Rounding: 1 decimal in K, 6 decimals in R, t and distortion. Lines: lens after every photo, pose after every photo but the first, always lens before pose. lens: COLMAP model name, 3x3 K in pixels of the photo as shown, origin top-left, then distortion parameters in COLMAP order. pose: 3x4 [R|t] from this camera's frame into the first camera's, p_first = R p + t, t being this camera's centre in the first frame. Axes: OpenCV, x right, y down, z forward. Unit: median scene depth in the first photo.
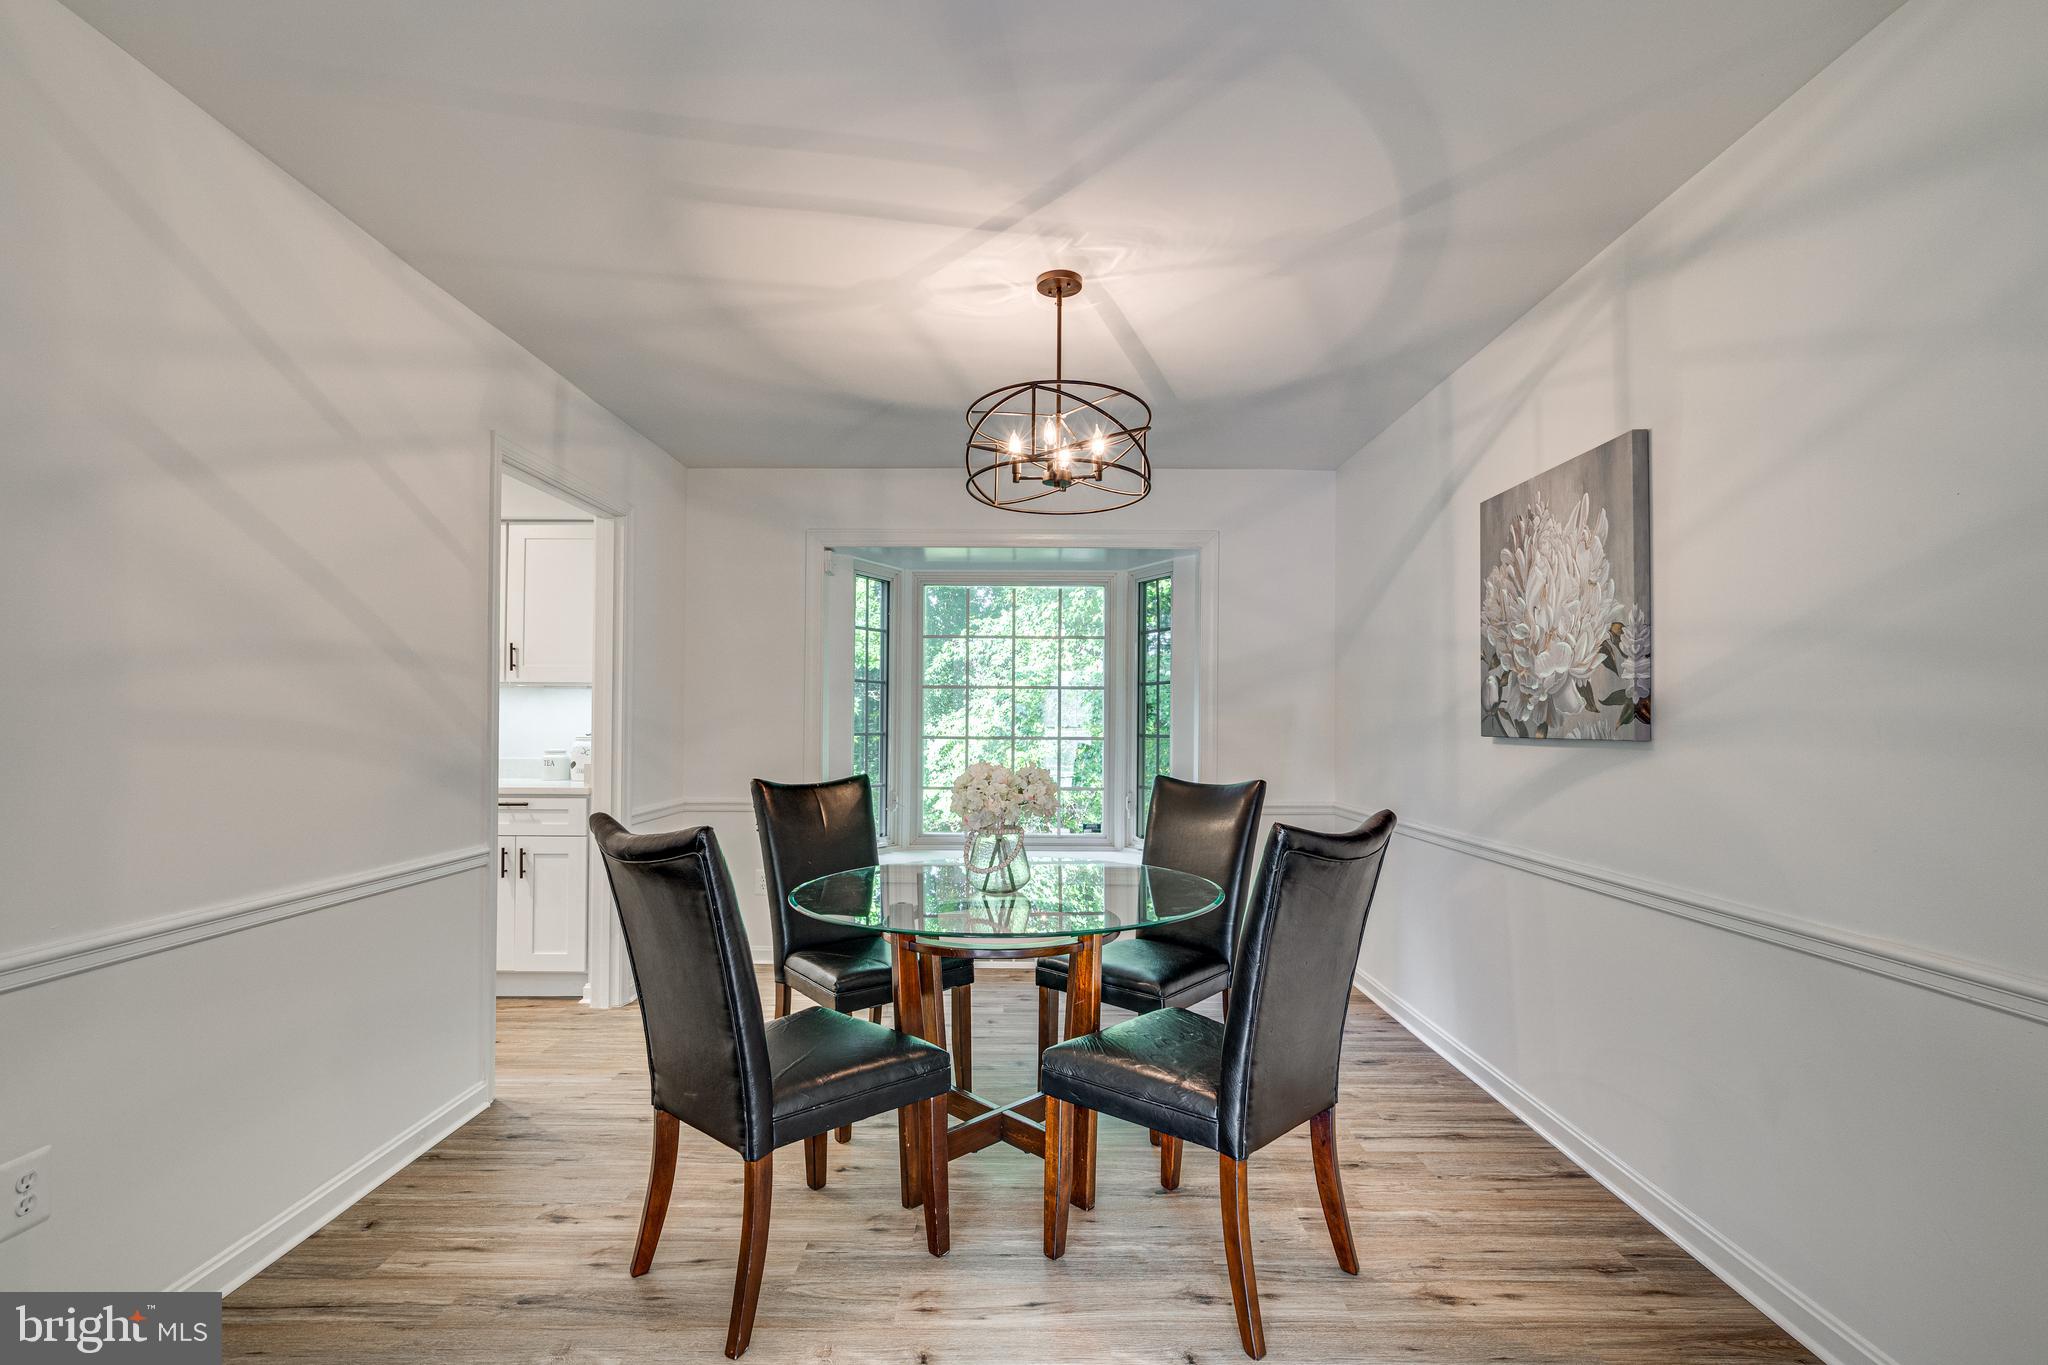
lens RADIAL K [[942.5, 0, 1025.0], [0, 942.5, 700.3], [0, 0, 1]] dist [-0.001876, 0.002143]
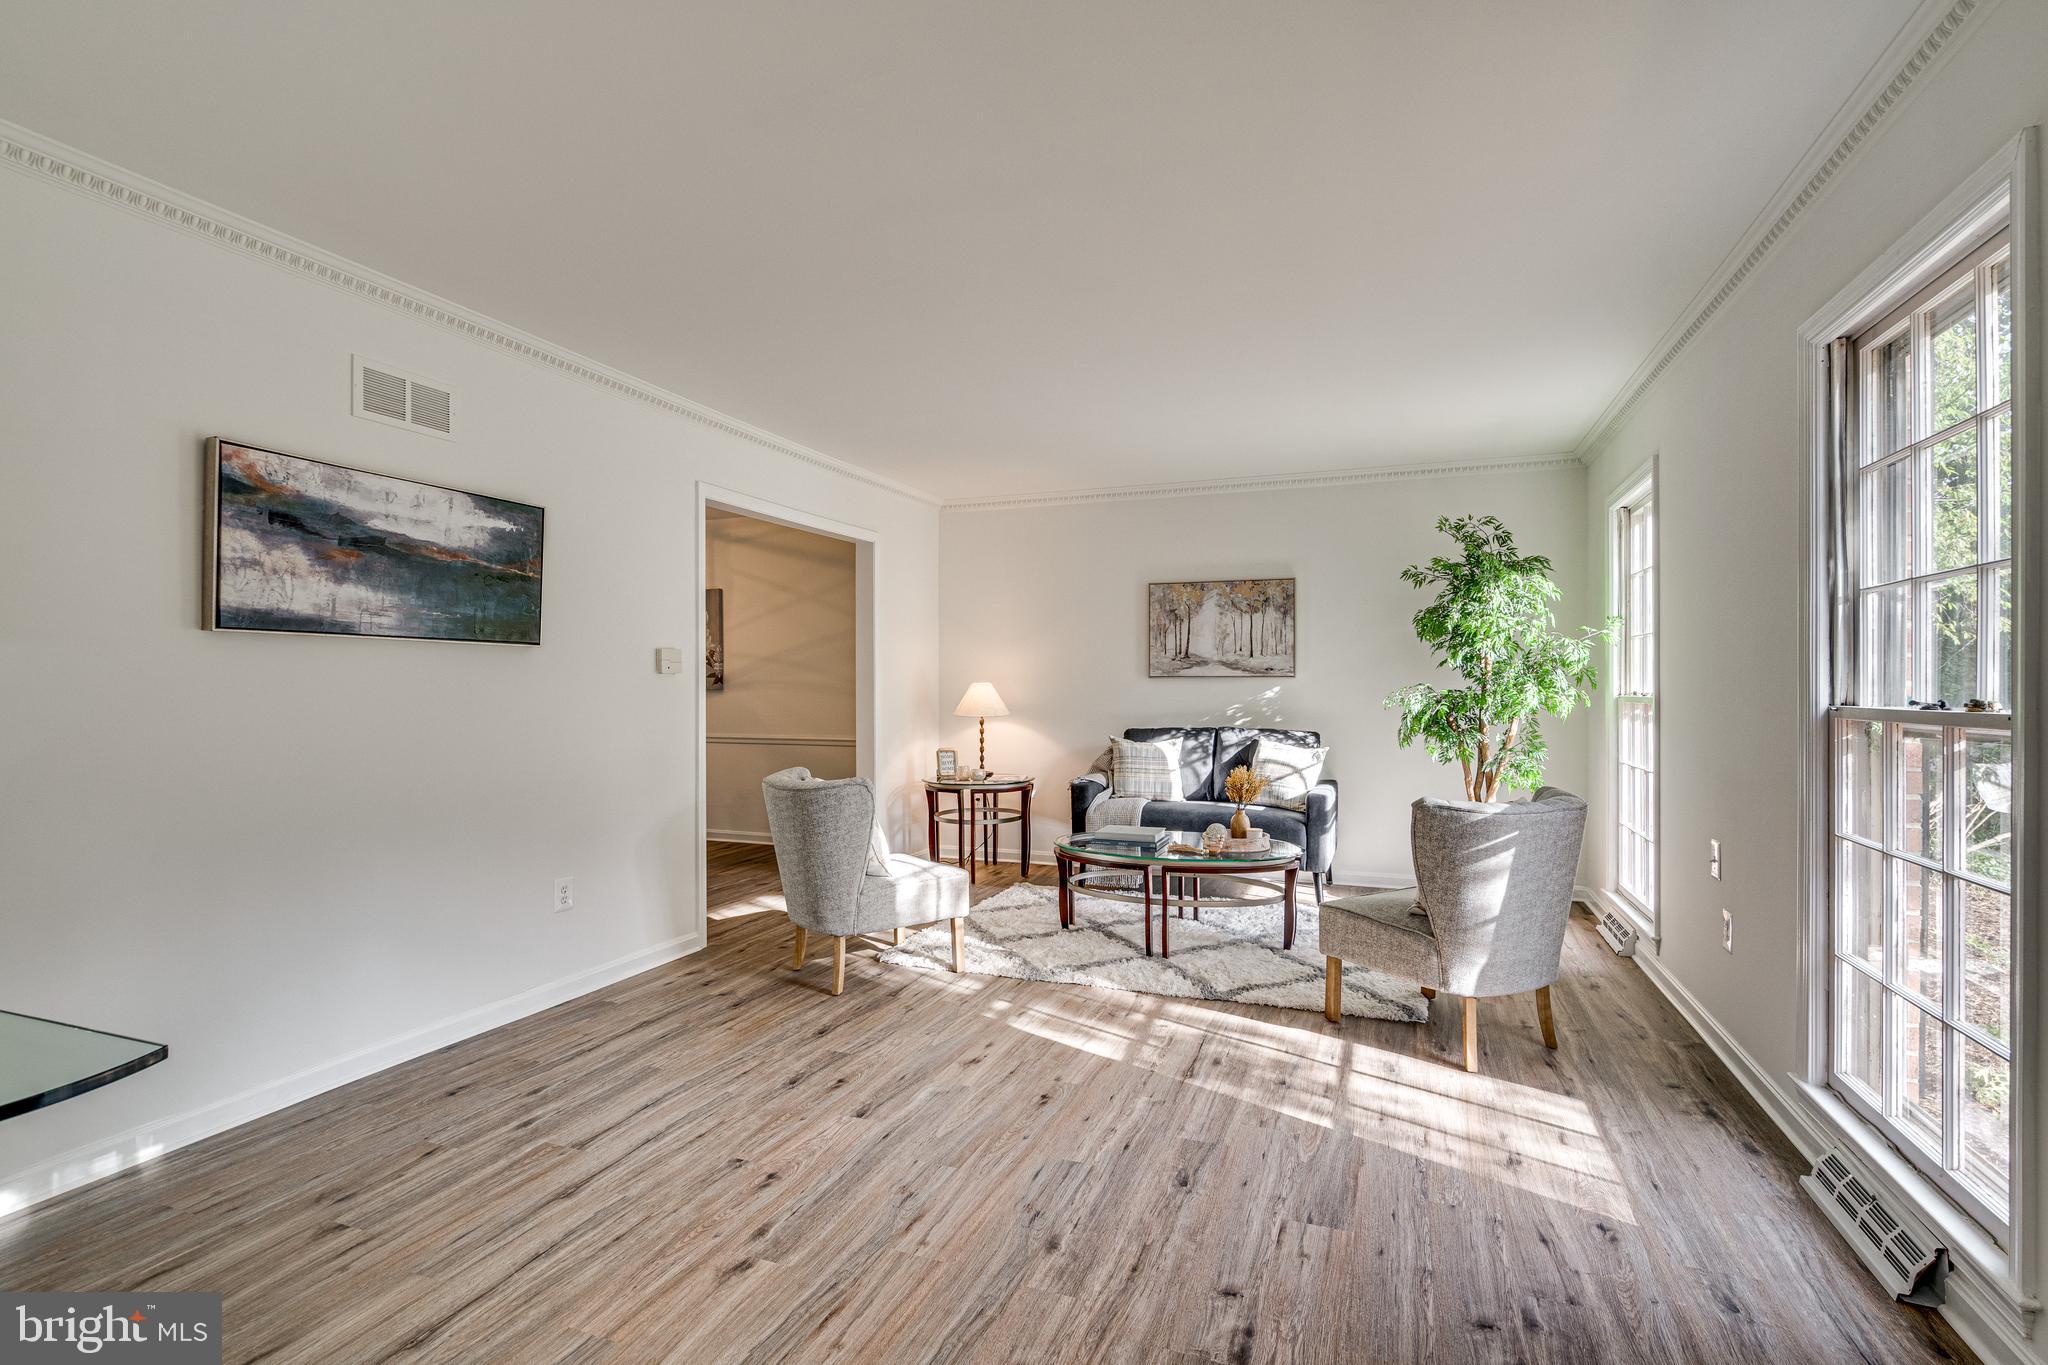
lens RADIAL K [[959.7, 0, 1020.7], [0, 959.7, 716.8], [0, 0, 1]] dist [-0.007338, 0.004517]
pose [[0.353910, -0.039189, 0.934458, -1.840636], [-0.015127, 0.998751, 0.047615, -0.031603], [-0.935157, -0.030987, 0.352876, -0.986549]]
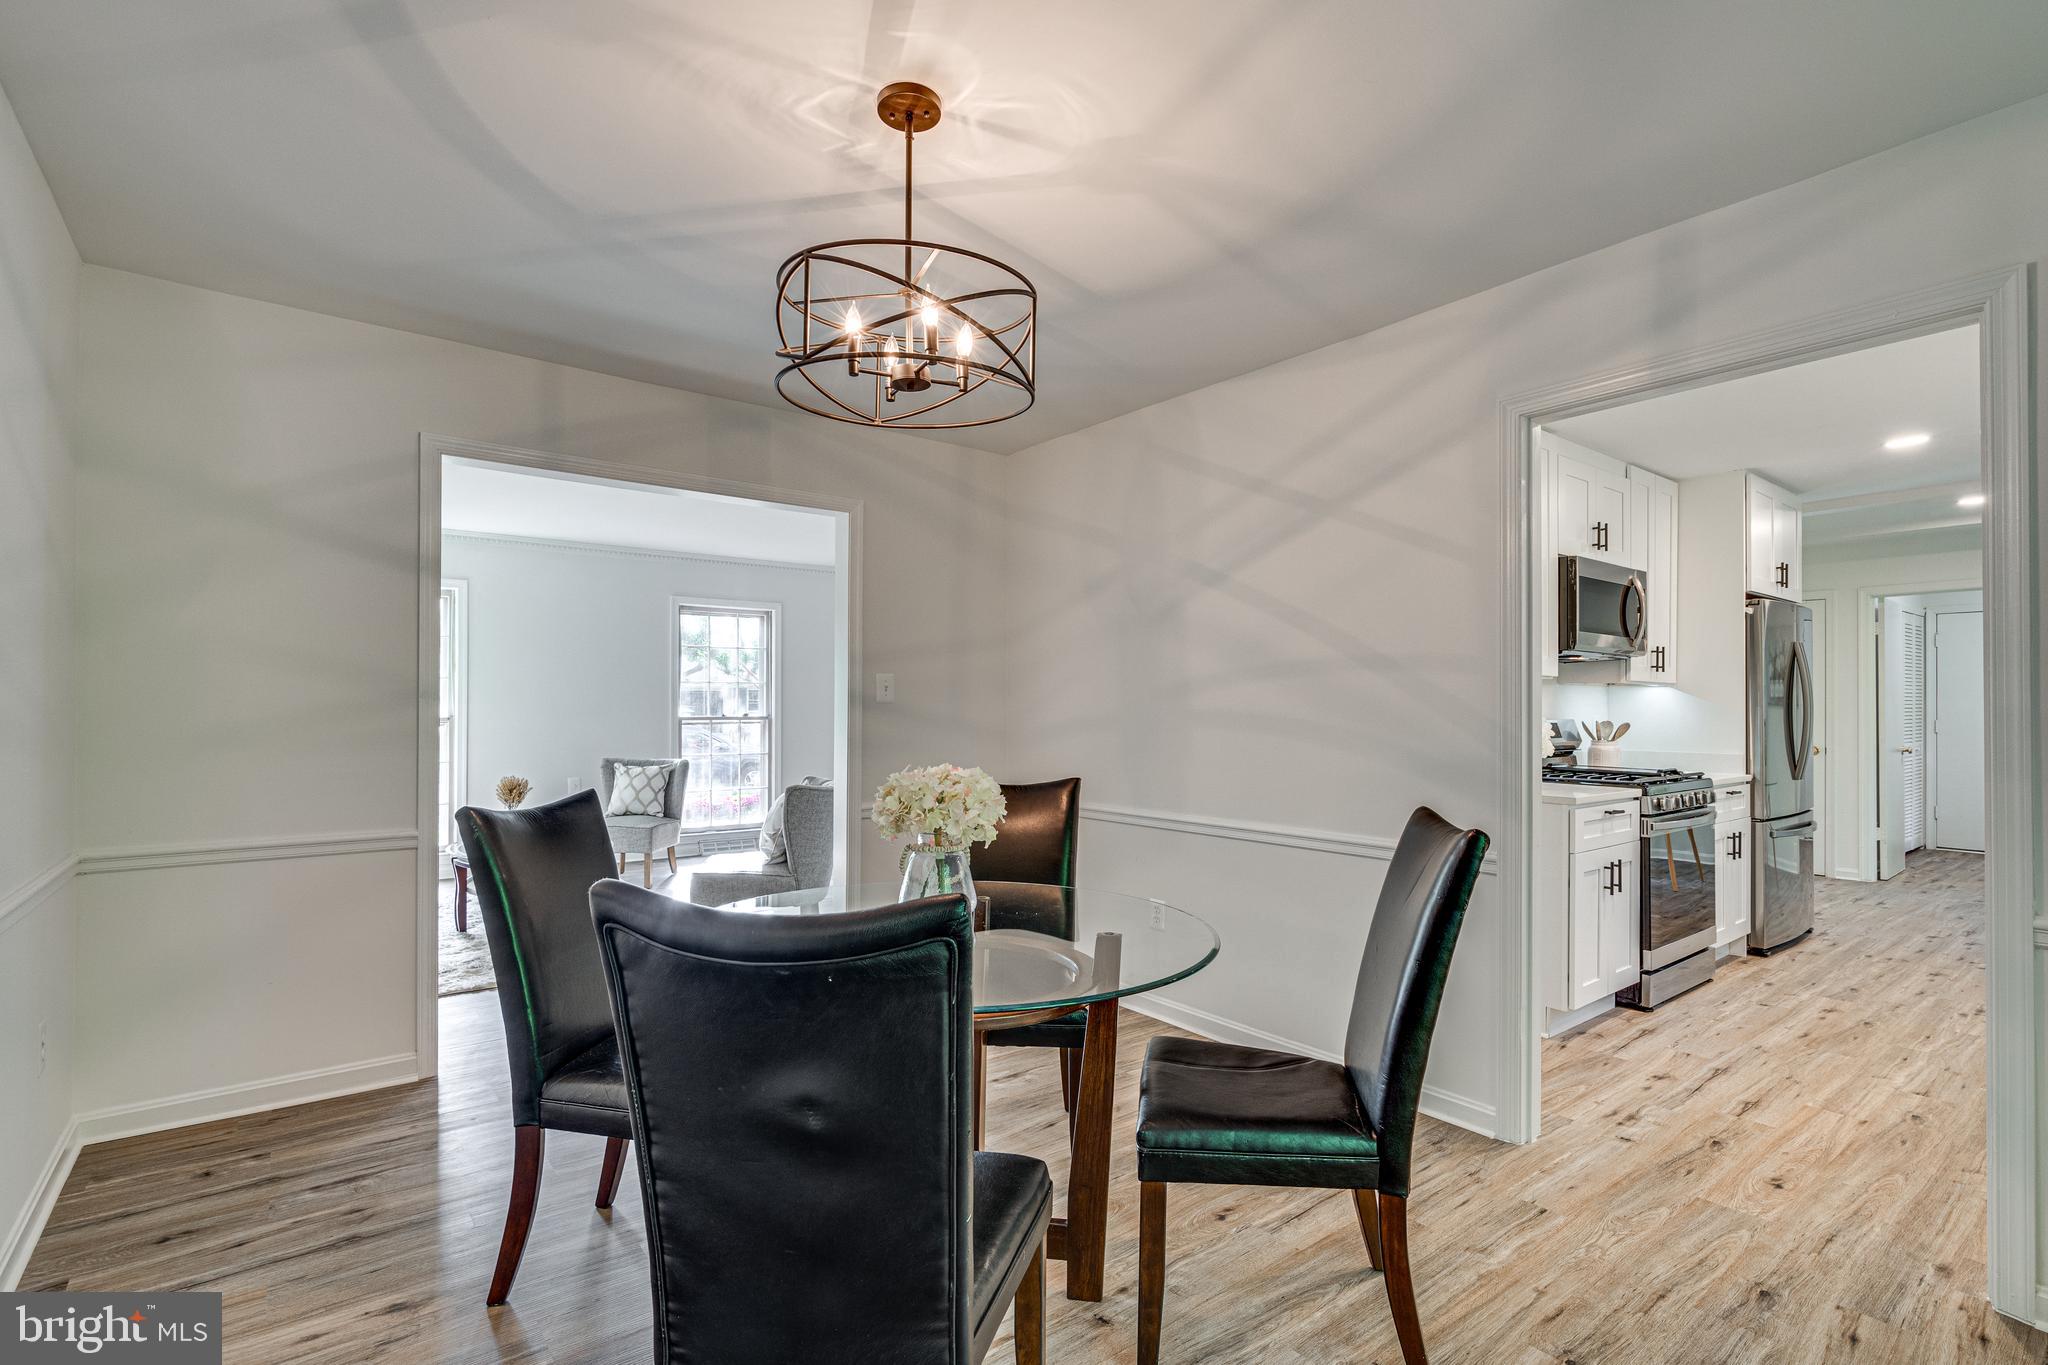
lens RADIAL K [[959.7, 0, 1016.1], [0, 959.7, 702.7], [0, 0, 1]] dist [-0.007338, 0.004517]
pose [[-0.786642, -0.014045, -0.617250, 0.441768], [0.002941, 0.999645, -0.026494, 0.033629], [0.617402, -0.022656, -0.786321, 1.711600]]
